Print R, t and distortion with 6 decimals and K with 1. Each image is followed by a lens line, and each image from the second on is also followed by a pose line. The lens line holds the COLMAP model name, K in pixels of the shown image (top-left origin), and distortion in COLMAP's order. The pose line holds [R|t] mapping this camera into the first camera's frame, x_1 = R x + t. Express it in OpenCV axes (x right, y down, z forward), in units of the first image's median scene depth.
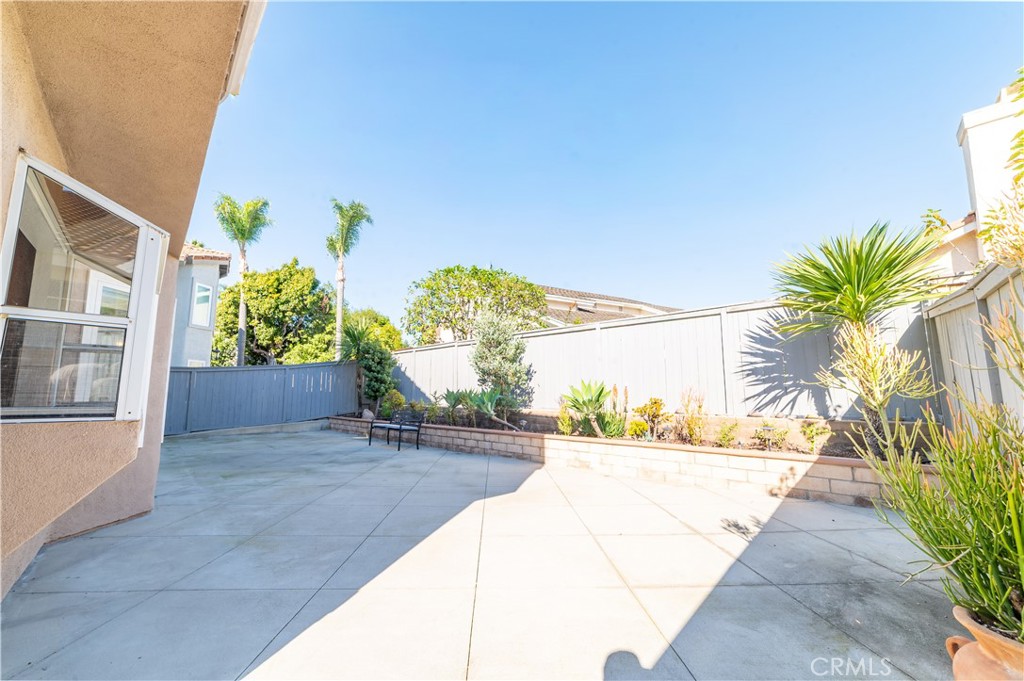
lens RADIAL K [[415.4, 0, 512.0], [0, 415.4, 340.5], [0, 0, 1]] dist [0.000963, 0.009096]
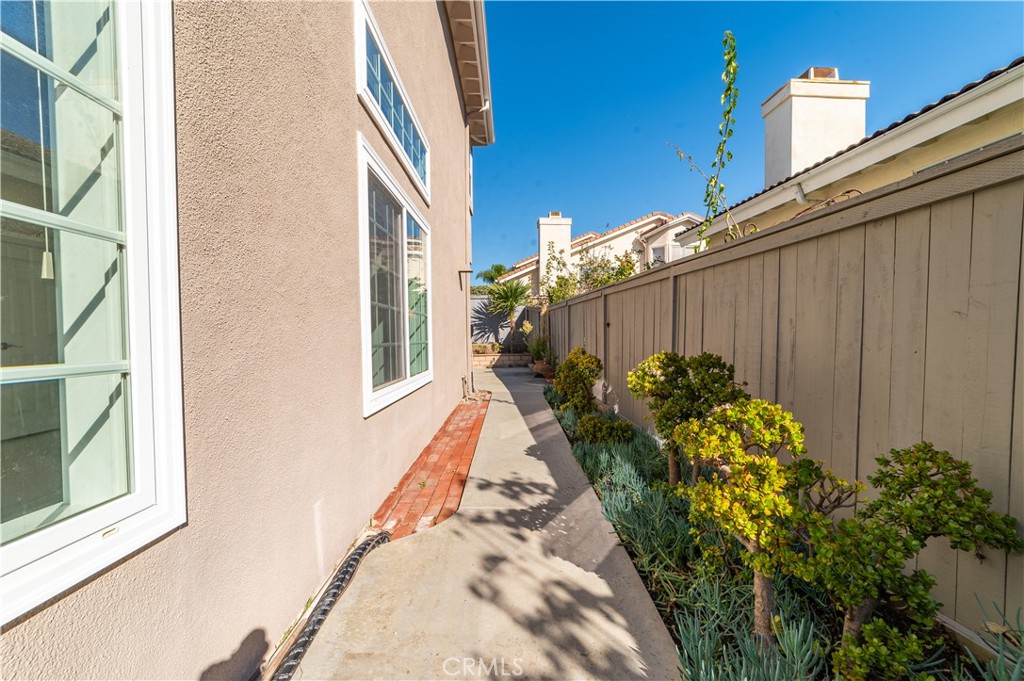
lens RADIAL K [[417.0, 0, 512.0], [0, 417.0, 345.1], [0, 0, 1]] dist [-0.025406, 0.009089]
pose [[0.698274, -0.022282, 0.715483, -1.077438], [-0.092843, 0.988254, 0.121387, -0.132217], [-0.709784, -0.151189, 0.688003, -0.897408]]
